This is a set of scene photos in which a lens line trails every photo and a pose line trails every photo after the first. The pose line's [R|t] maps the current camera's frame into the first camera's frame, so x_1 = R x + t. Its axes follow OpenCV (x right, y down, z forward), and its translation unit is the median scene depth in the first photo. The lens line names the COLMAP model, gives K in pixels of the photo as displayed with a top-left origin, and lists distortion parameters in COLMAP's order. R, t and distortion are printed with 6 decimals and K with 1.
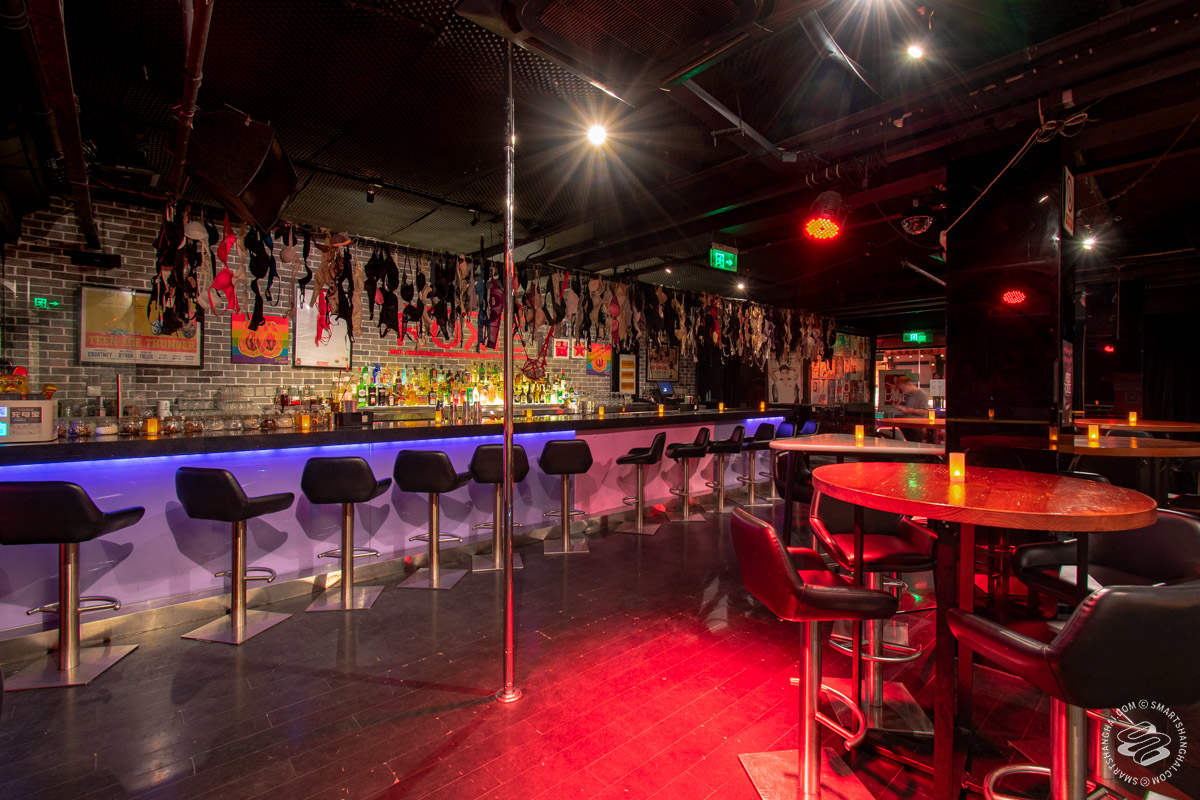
lens RADIAL K [[535.1, 0, 600.0], [0, 535.1, 400.0], [0, 0, 1]] dist [-0.000148, -0.000039]
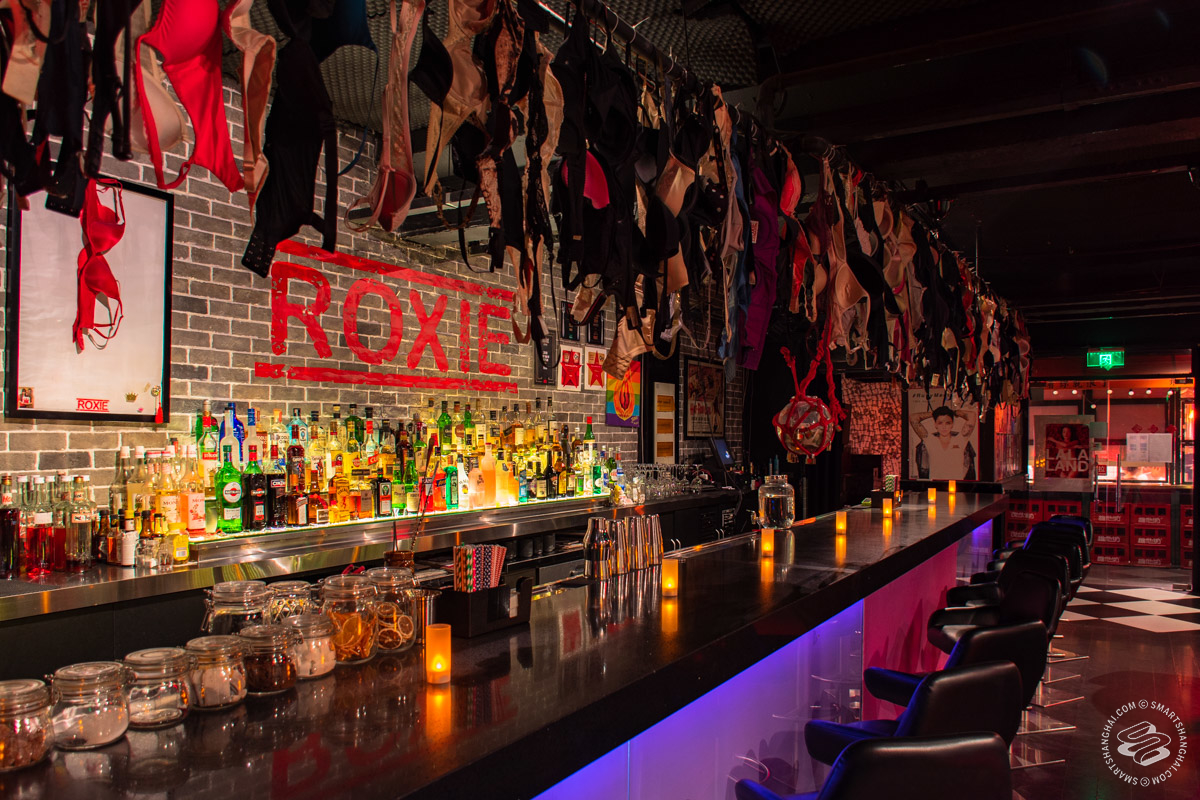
lens RADIAL K [[958.6, 0, 600.0], [0, 958.6, 400.0], [0, 0, 1]] dist [0.002711, 0.001391]
pose [[0.945277, 0.008145, 0.326168, -0.302574], [0.011413, 0.998251, -0.058007, -0.023984], [-0.326070, 0.058555, 0.943530, 0.253081]]
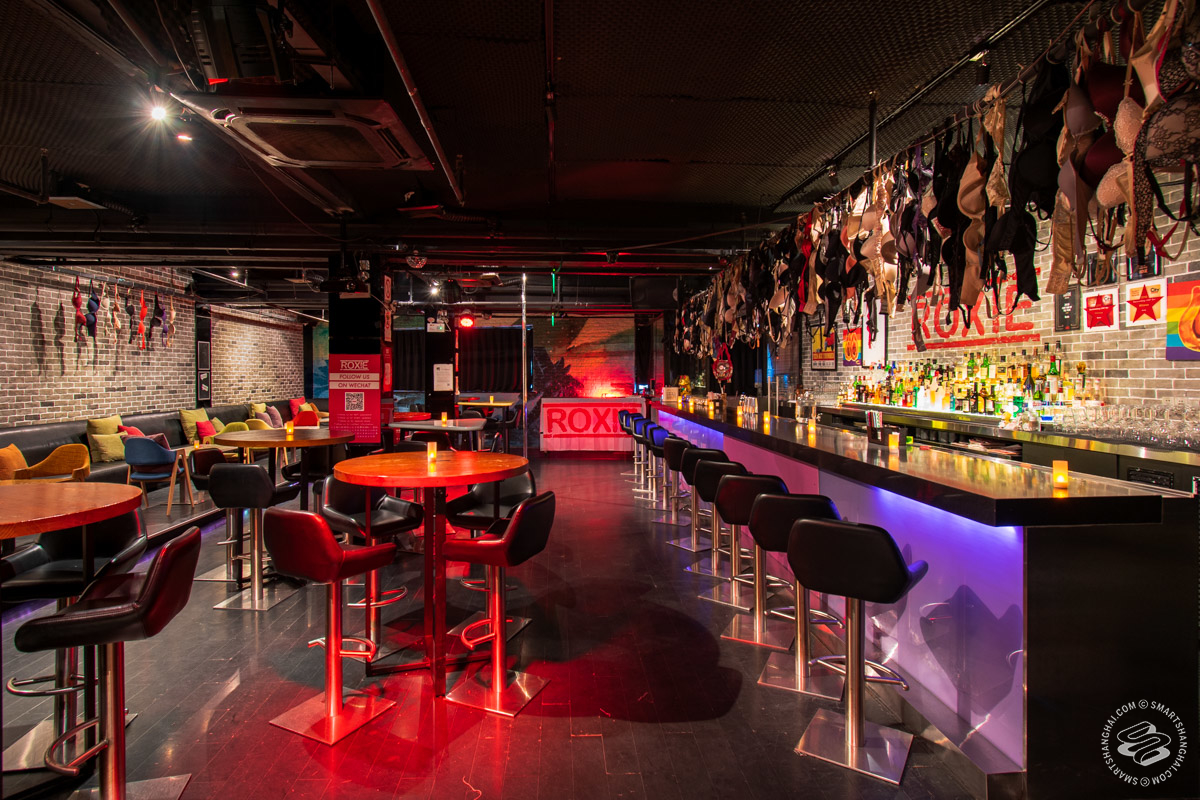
lens RADIAL K [[615.0, 0, 597.5], [0, 615.0, 369.5], [0, 0, 1]] dist [-0.002625, -0.000517]
pose [[-0.624576, -0.002226, -0.780961, 0.641043], [-0.010200, 0.999934, 0.005308, -0.040810], [0.780898, 0.011281, -0.624557, 0.987337]]
